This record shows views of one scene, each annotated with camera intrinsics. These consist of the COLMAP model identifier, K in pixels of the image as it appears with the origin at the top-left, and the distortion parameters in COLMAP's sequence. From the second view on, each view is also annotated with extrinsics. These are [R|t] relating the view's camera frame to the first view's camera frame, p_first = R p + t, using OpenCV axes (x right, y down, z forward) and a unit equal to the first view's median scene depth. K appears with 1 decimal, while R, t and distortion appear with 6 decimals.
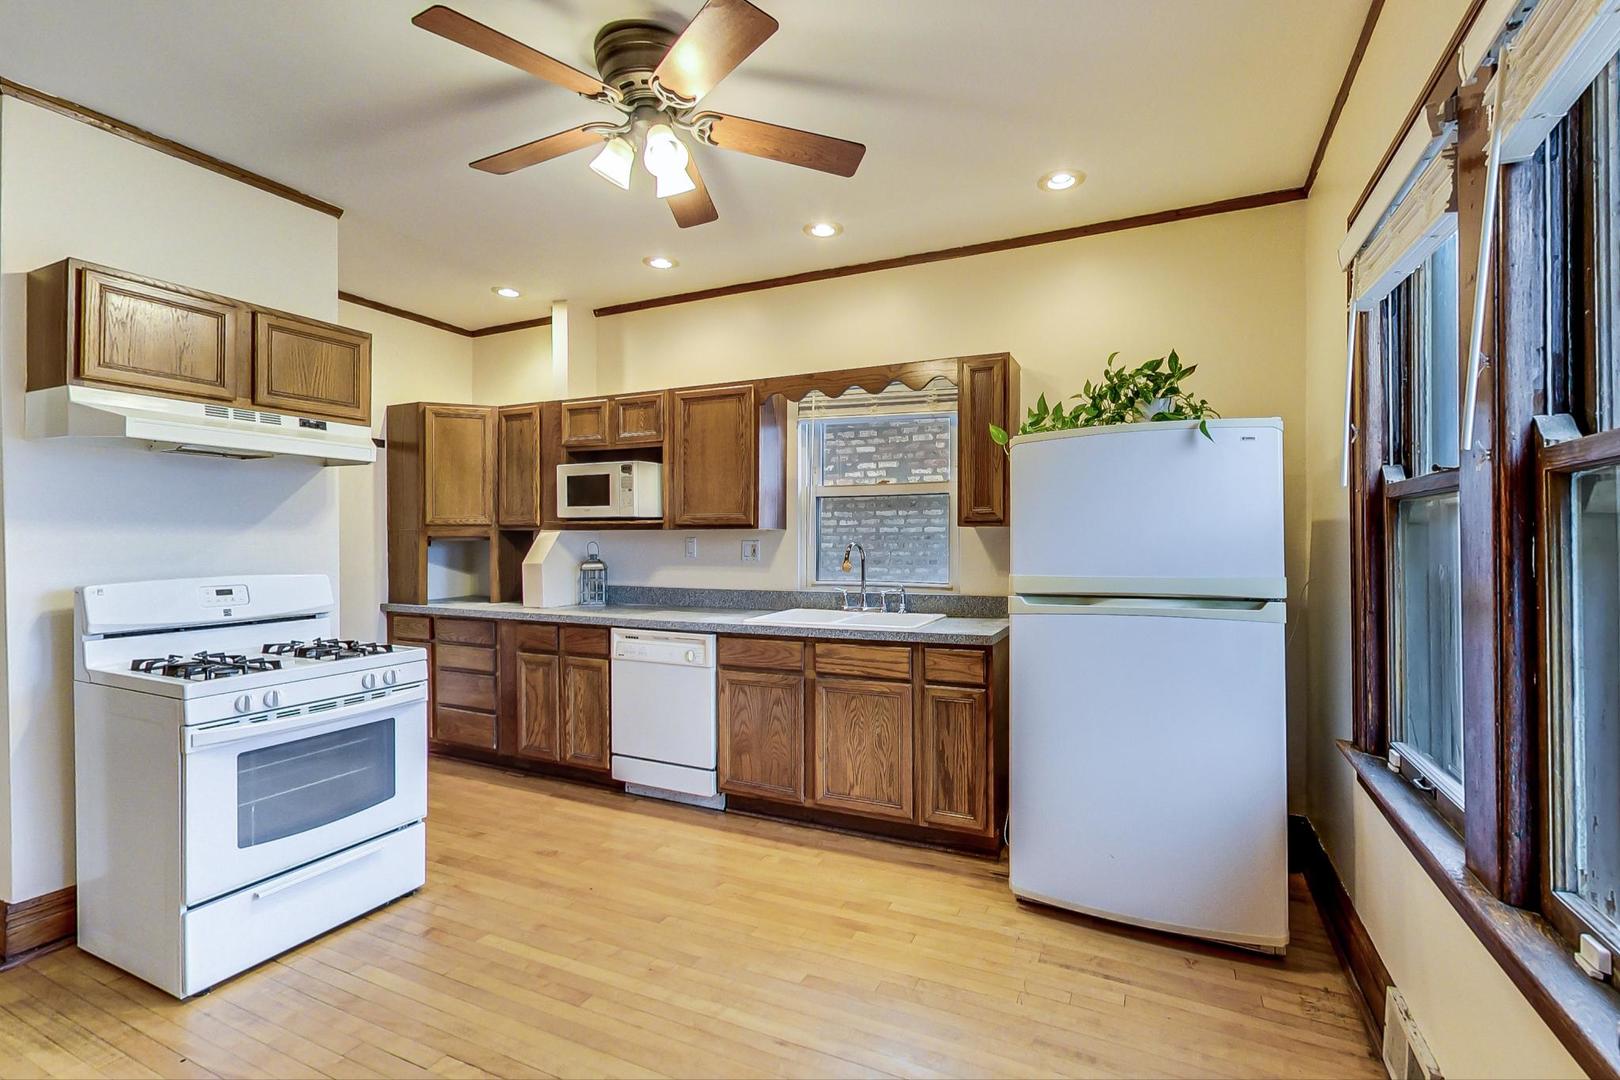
lens RADIAL K [[729.8, 0, 807.7], [0, 729.8, 535.6], [0, 0, 1]] dist [-0.000719, -0.000270]
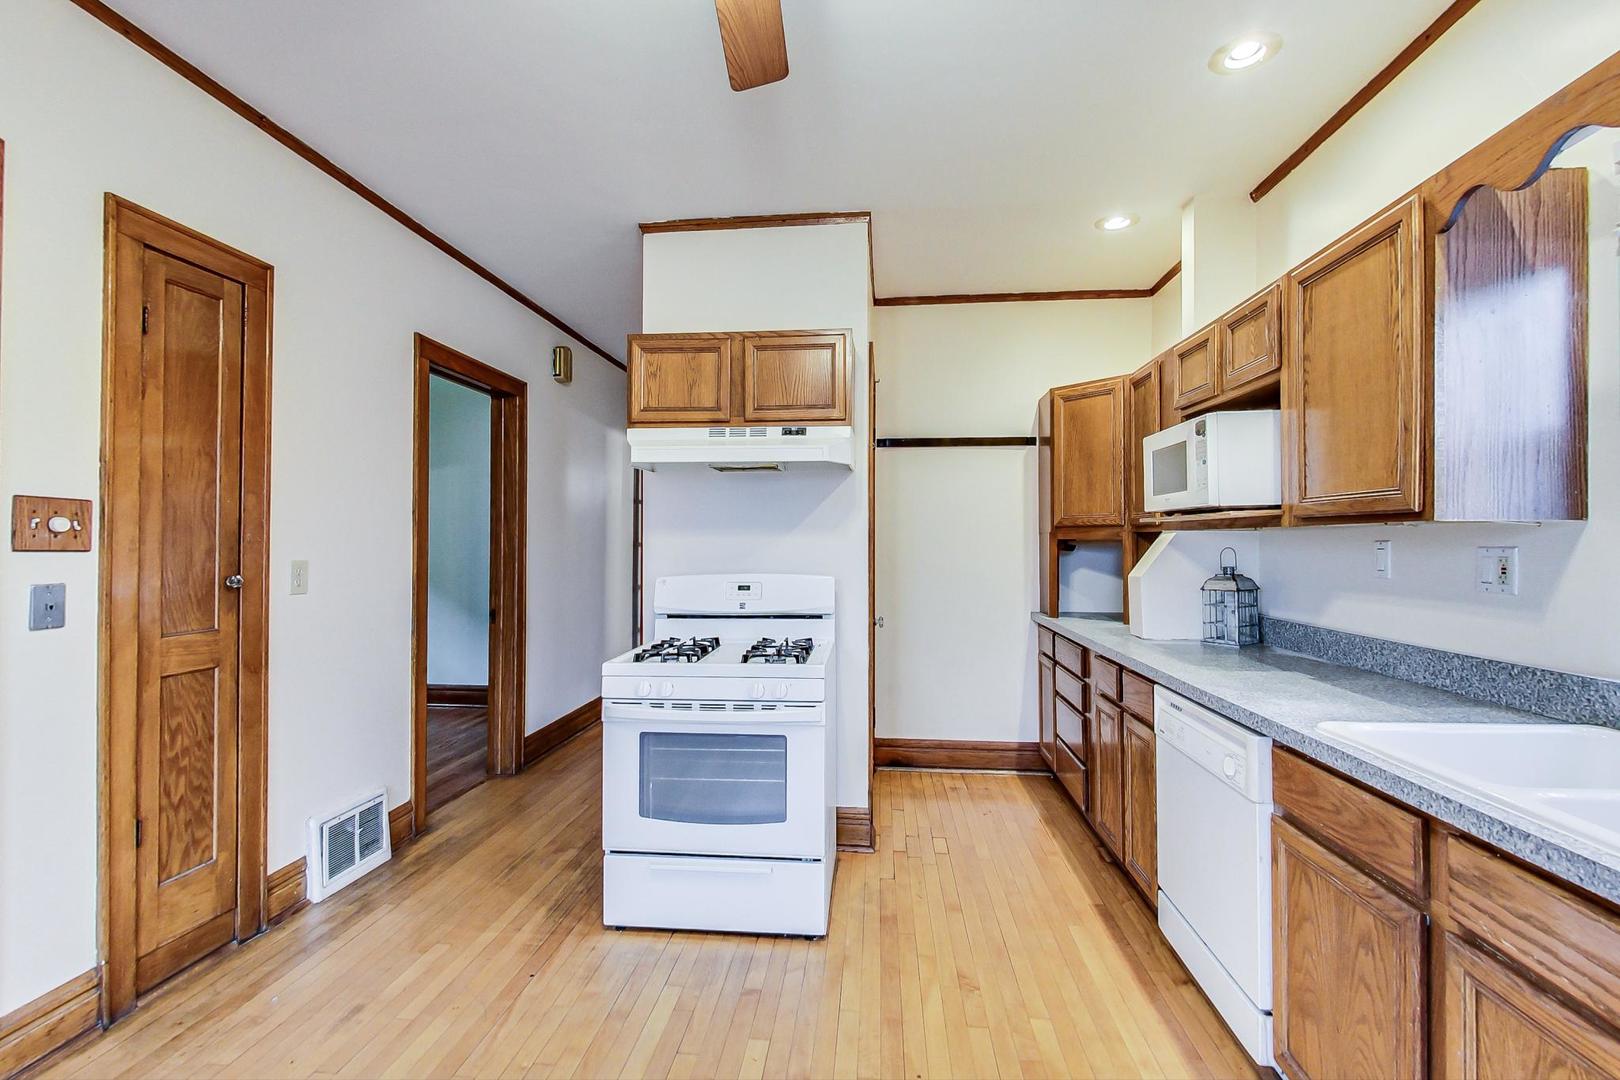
lens RADIAL K [[700.6, 0, 819.3], [0, 700.6, 535.7], [0, 0, 1]] dist [0.009753, -0.000738]
pose [[0.349562, -0.007961, -0.936879, 0.248172], [0.002482, 0.999968, -0.007570, 0.002840], [0.936910, 0.000321, 0.349571, 0.642382]]
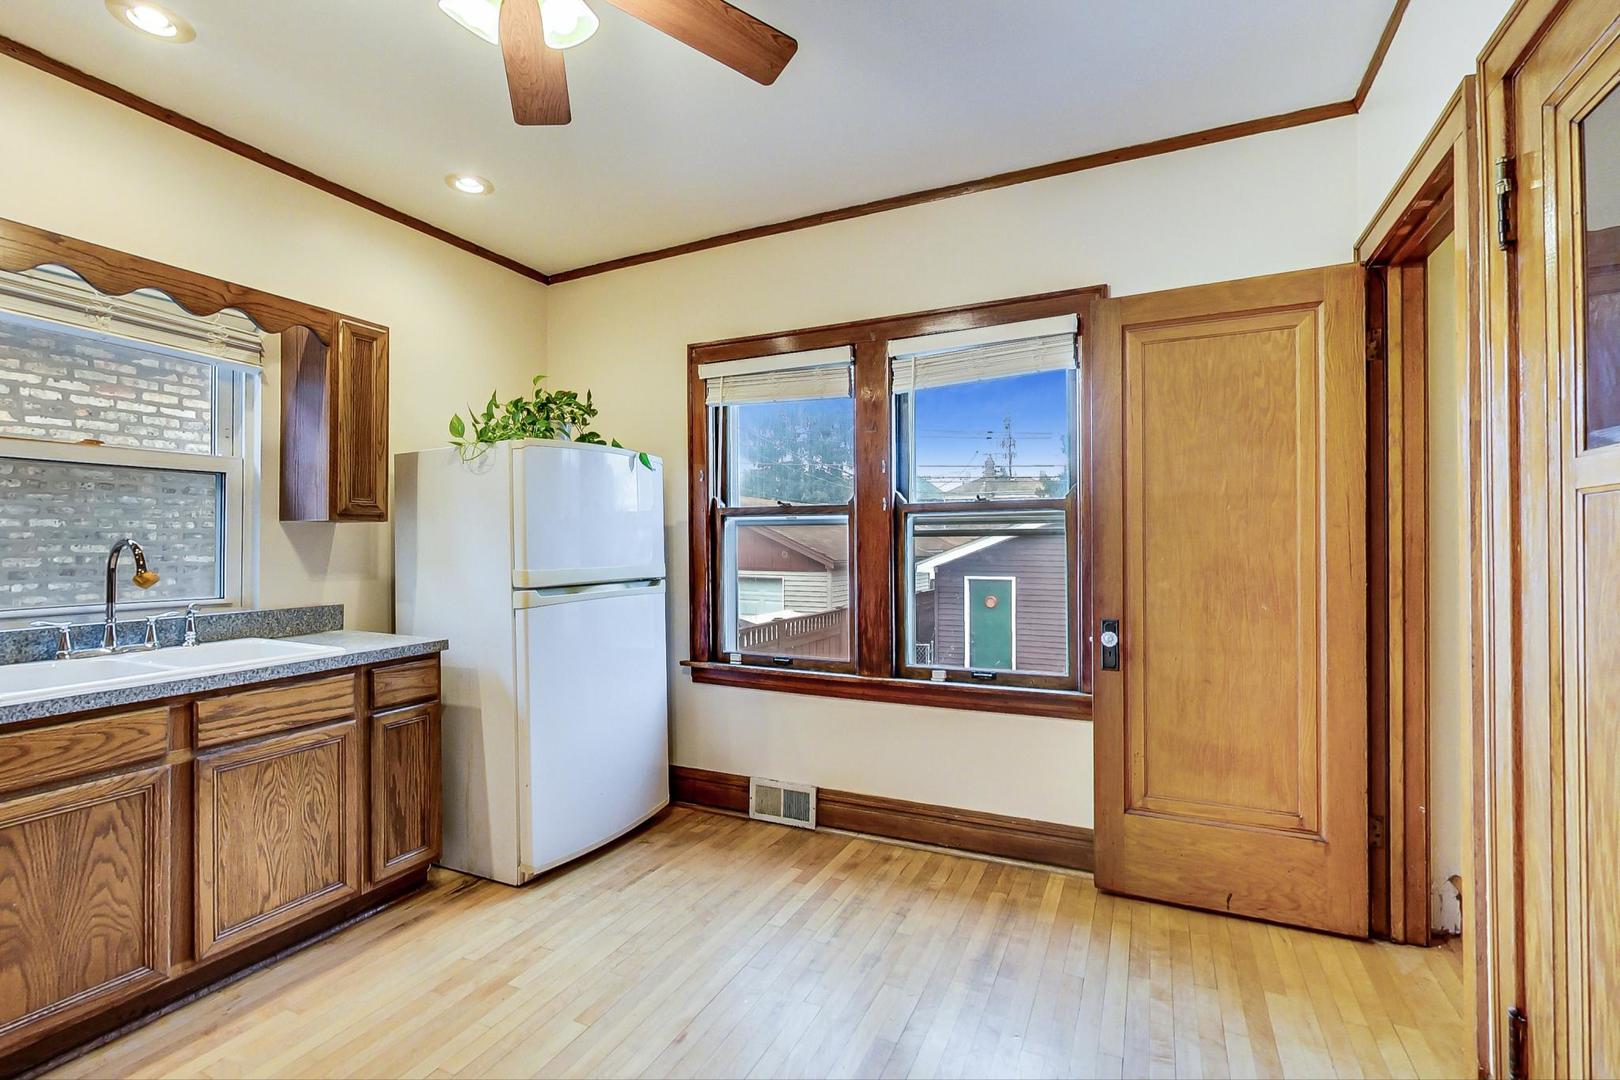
lens RADIAL K [[729.8, 0, 807.7], [0, 729.8, 535.6], [0, 0, 1]] dist [-0.000719, -0.000270]
pose [[-0.000198, 0.012747, 0.999919, -0.661095], [-0.002538, 0.999916, -0.012748, 0.014666], [-0.999997, -0.002540, -0.000165, 0.525799]]
